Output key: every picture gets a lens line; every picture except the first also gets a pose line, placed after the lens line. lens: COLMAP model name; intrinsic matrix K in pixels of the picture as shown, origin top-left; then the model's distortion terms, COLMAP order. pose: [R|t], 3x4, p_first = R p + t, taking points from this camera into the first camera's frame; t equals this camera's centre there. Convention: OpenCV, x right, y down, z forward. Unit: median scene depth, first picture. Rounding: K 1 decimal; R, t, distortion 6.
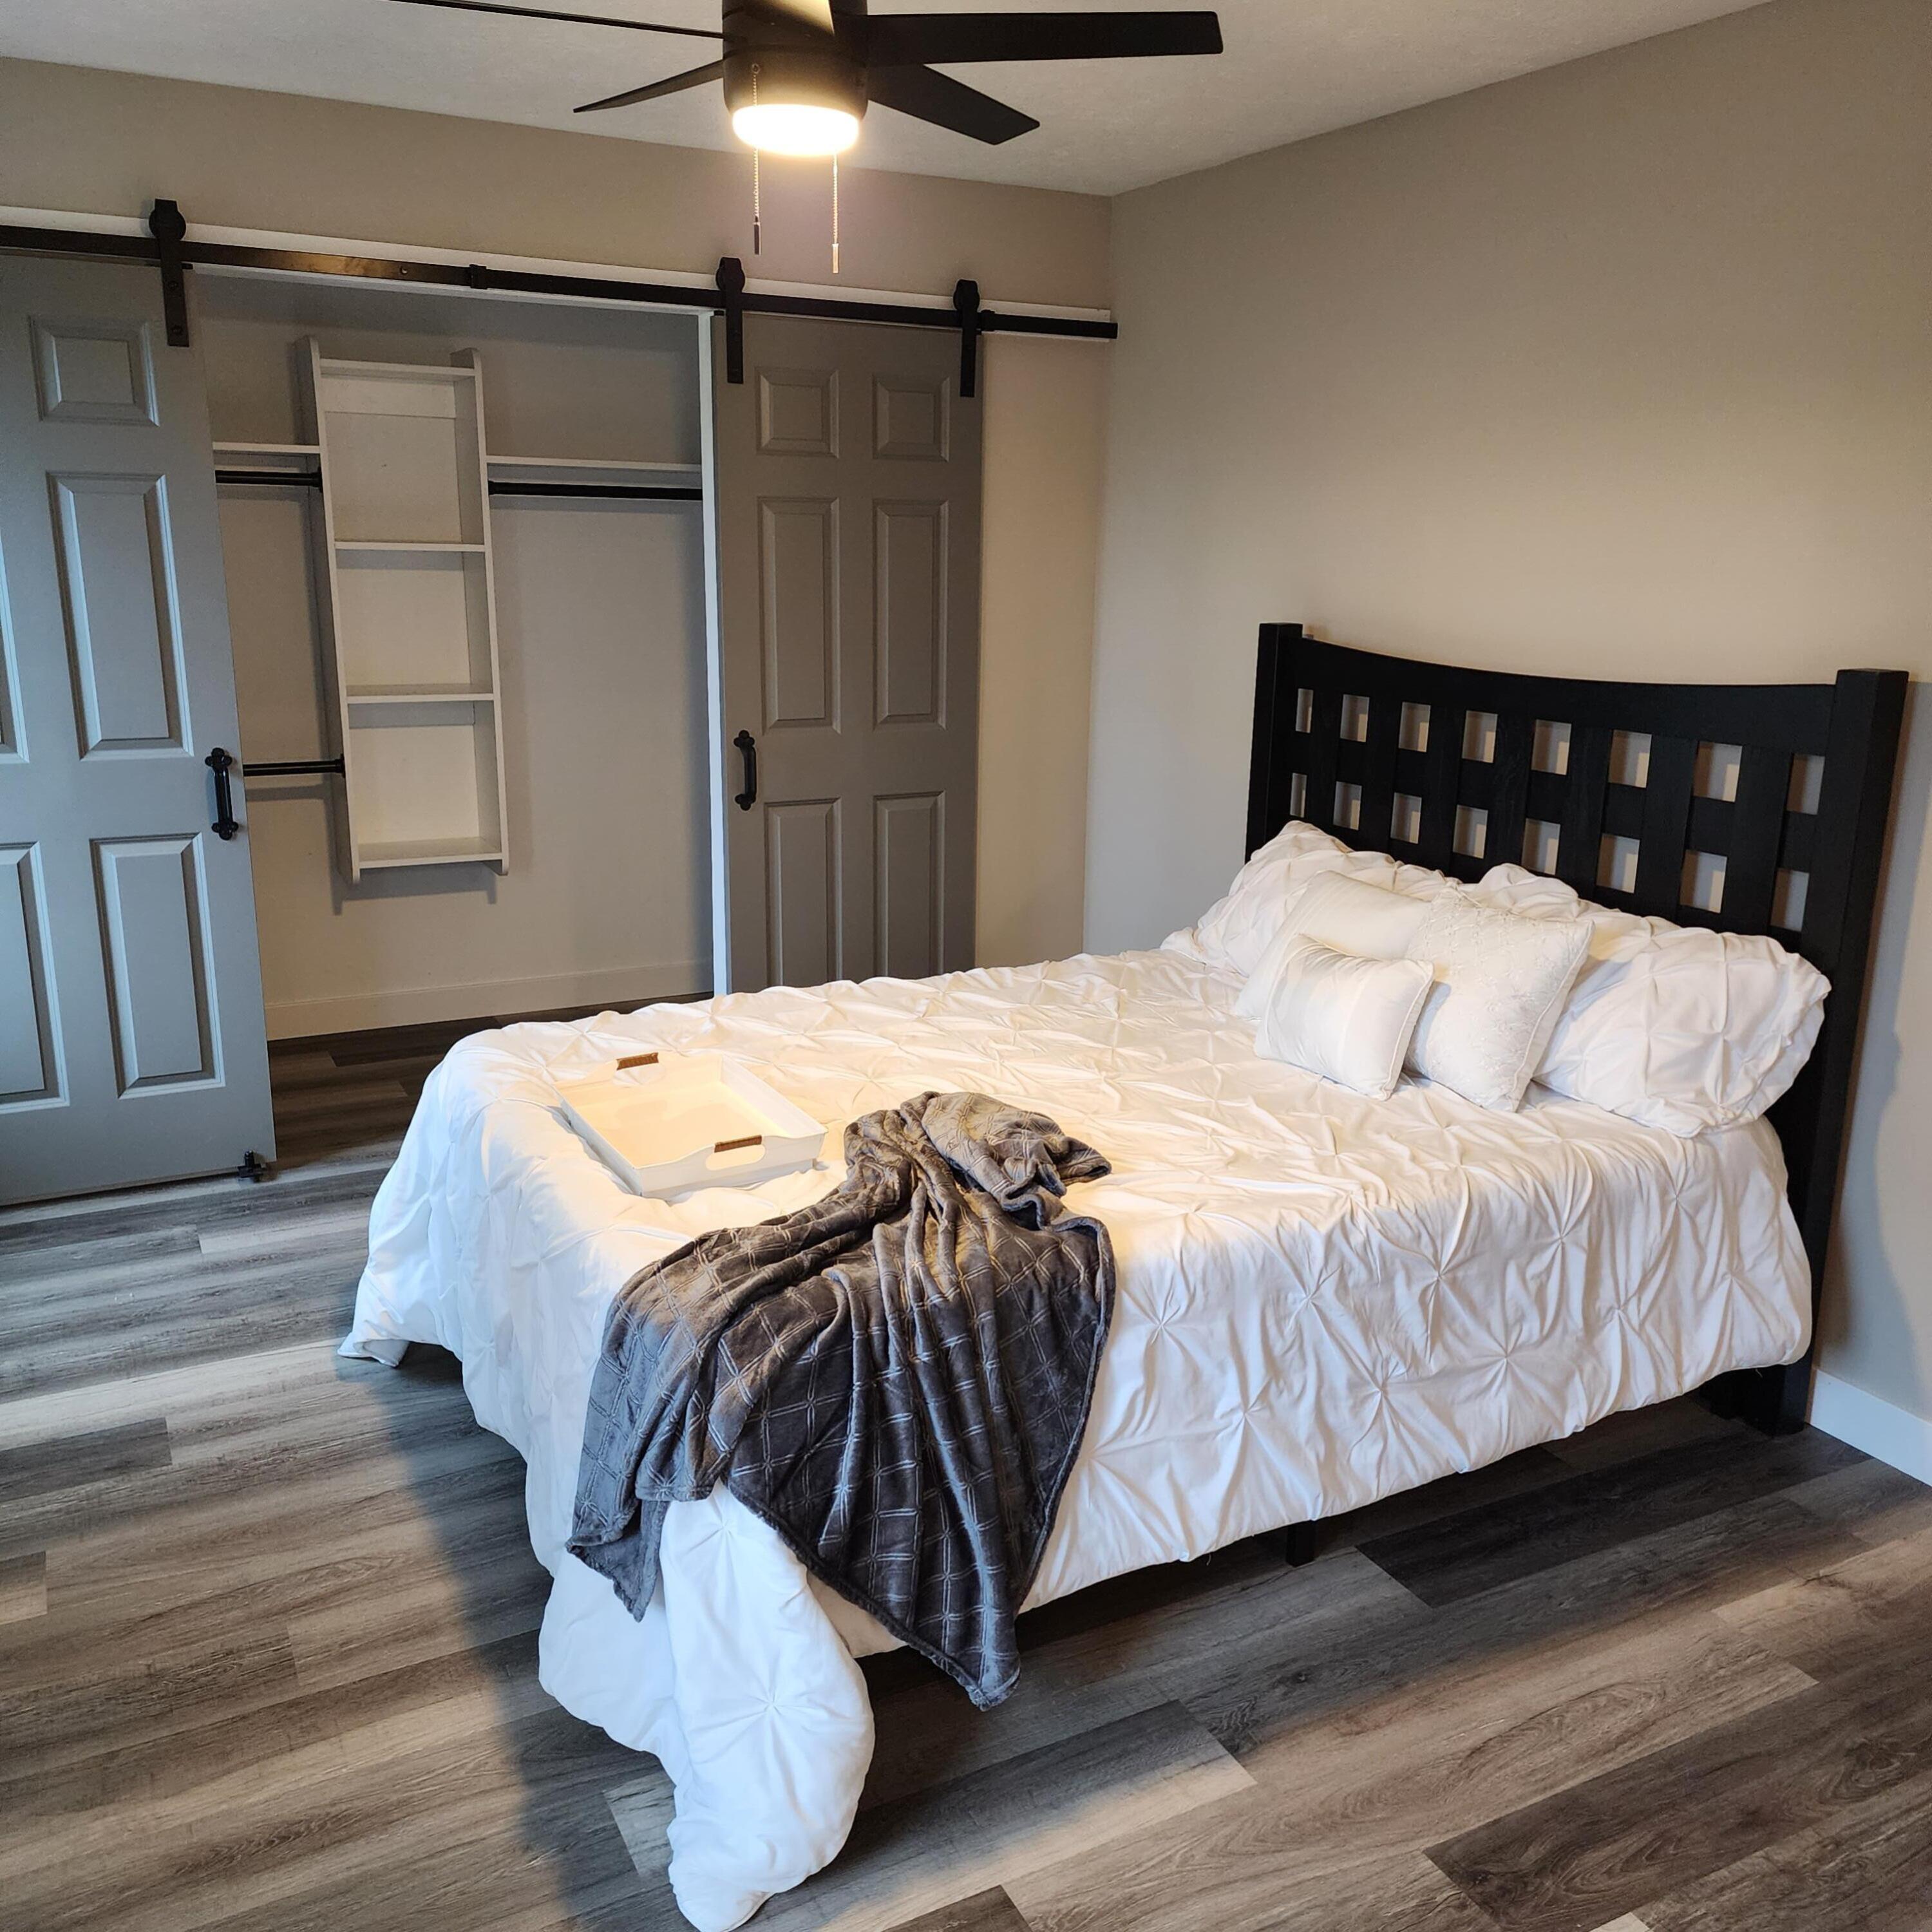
lens RADIAL K [[1760.1, 0, 972.5], [0, 1760.1, 955.4], [0, 0, 1]] dist [0.155049, -0.179600]
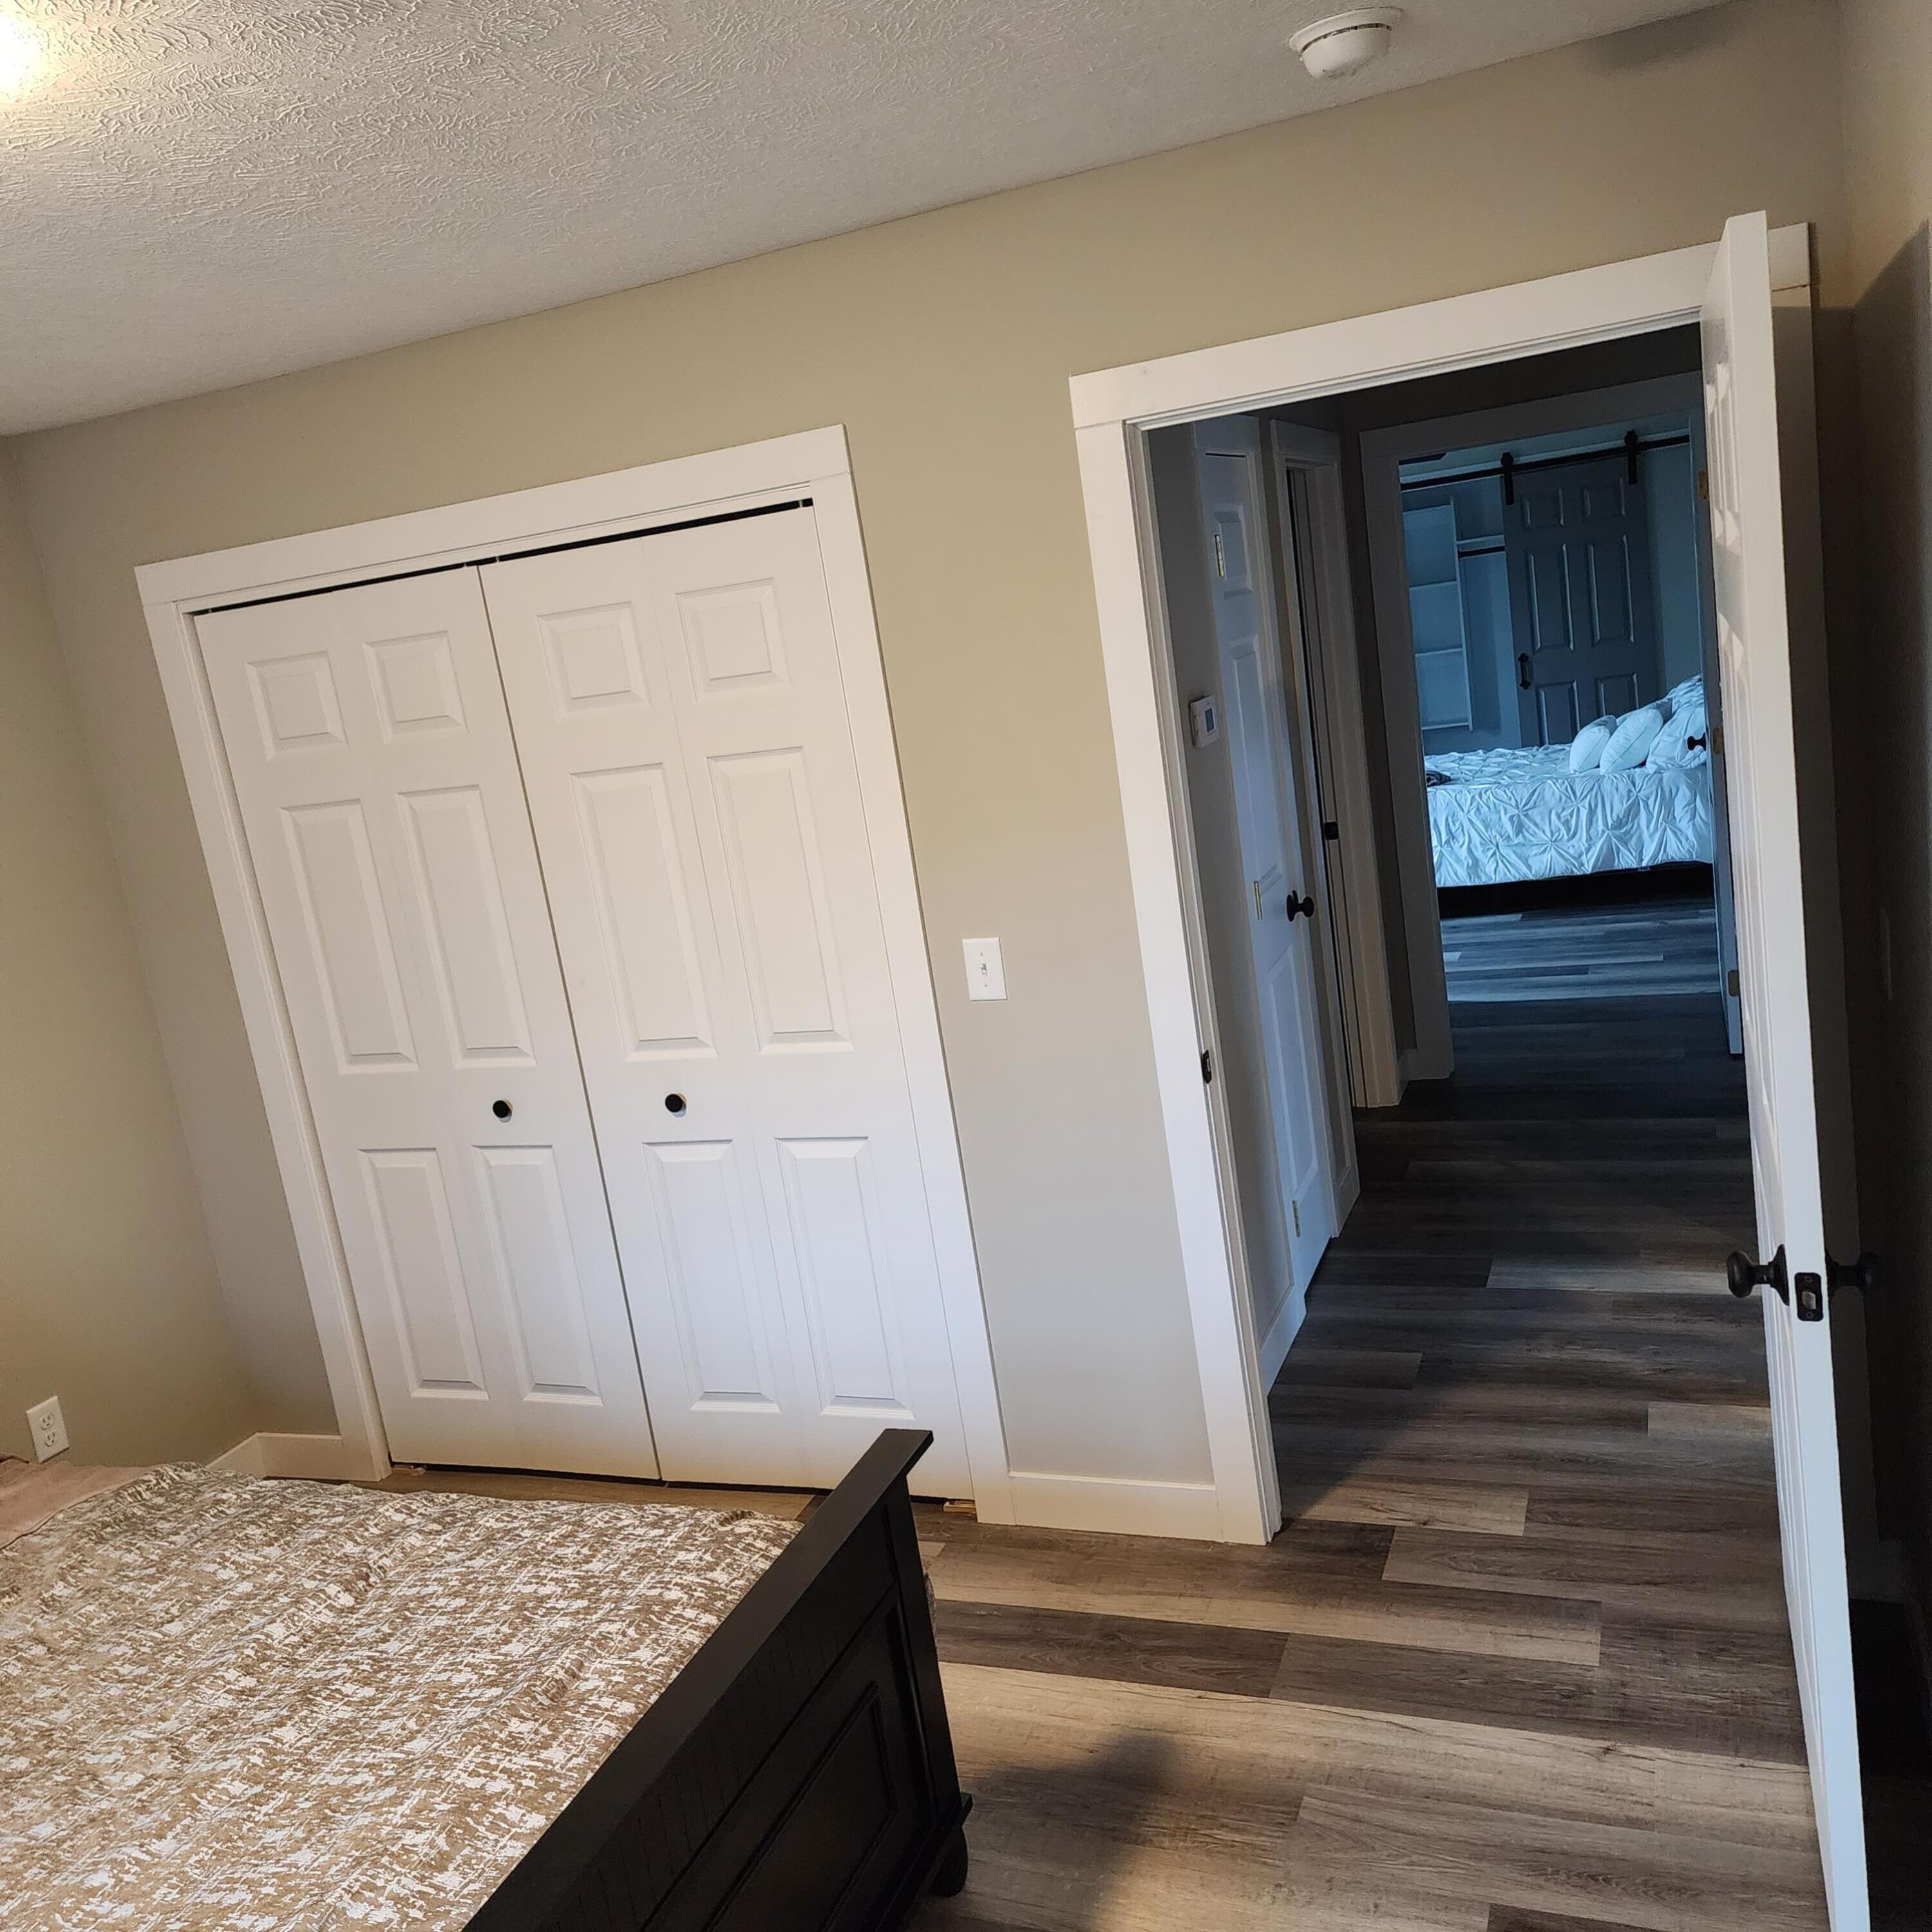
lens RADIAL K [[1737.7, 0, 966.0], [0, 1737.7, 966.0], [0, 0, 1]] dist [0.079643, -0.011855]
pose [[0.633824, 0.048541, -0.771953, 1.849394], [-0.030460, 0.998821, 0.037797, 0.331537], [0.772877, -0.000442, 0.634555, -1.531047]]
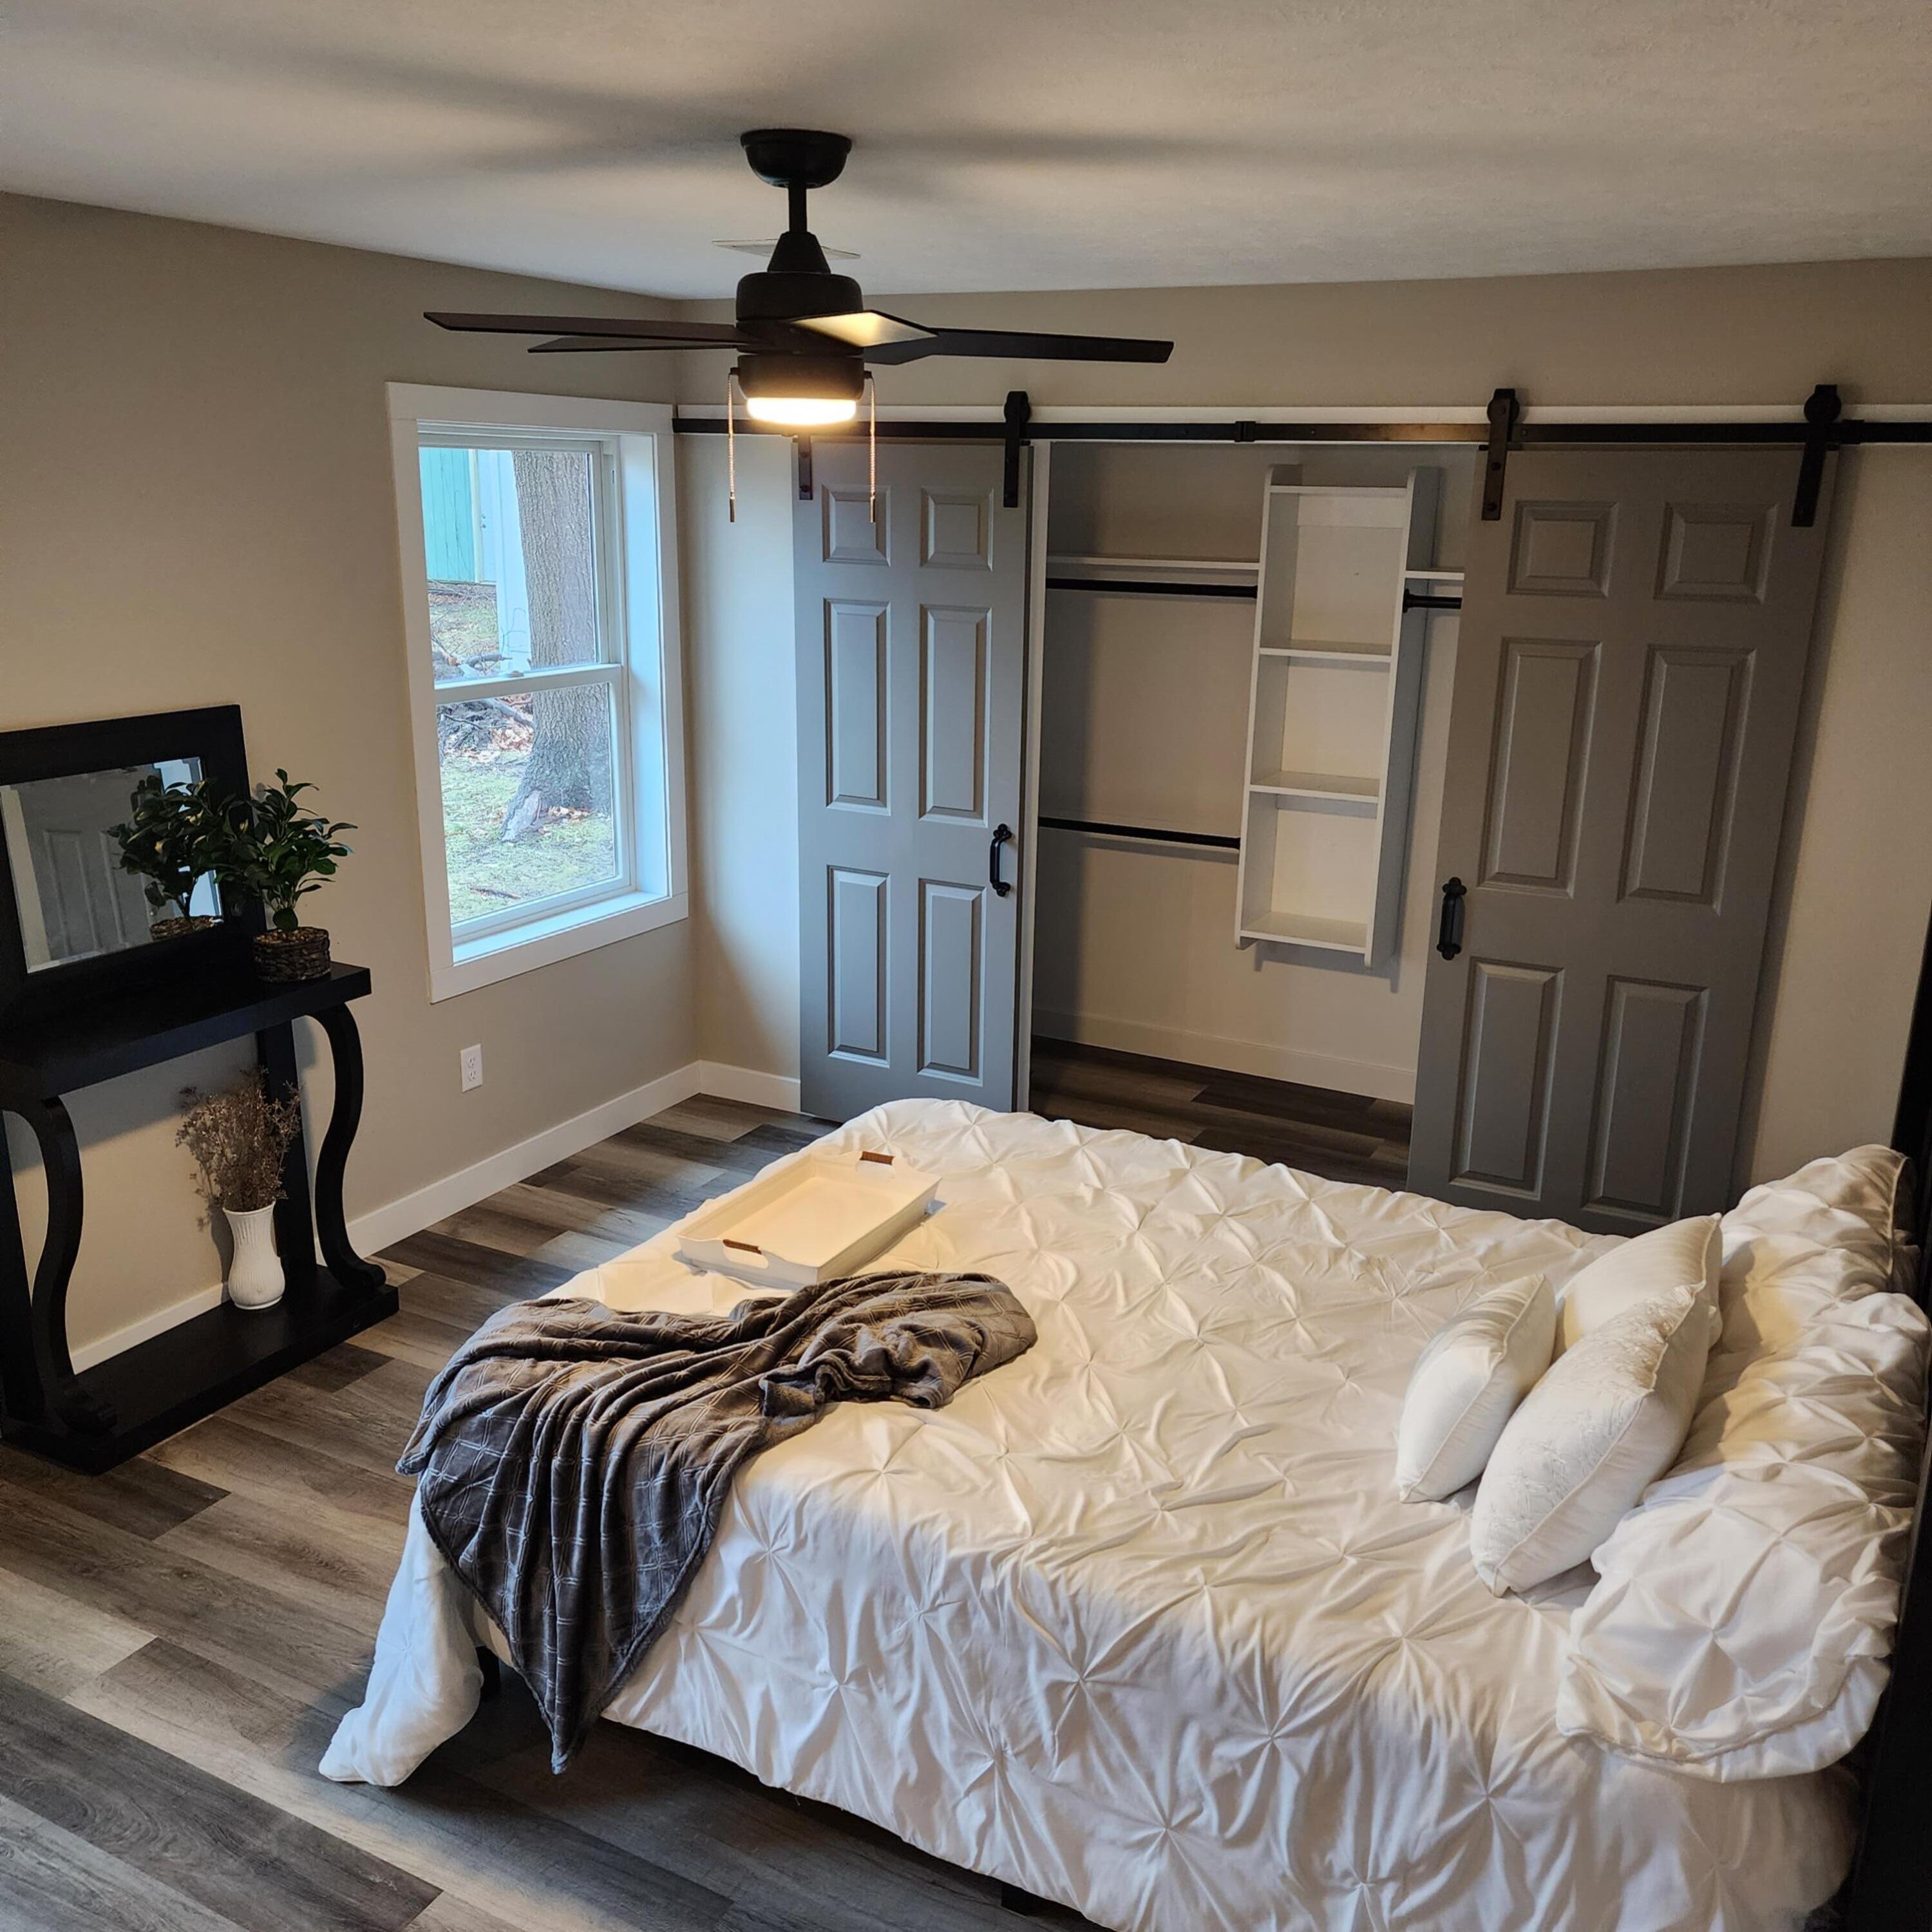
lens RADIAL K [[1737.7, 0, 966.0], [0, 1737.7, 966.0], [0, 0, 1]] dist [0.079643, -0.011855]
pose [[0.559183, 0.221315, -0.798958, 0.765015], [-0.207123, 0.970443, 0.123853, -0.227156], [0.802754, 0.096226, 0.588495, 0.390993]]
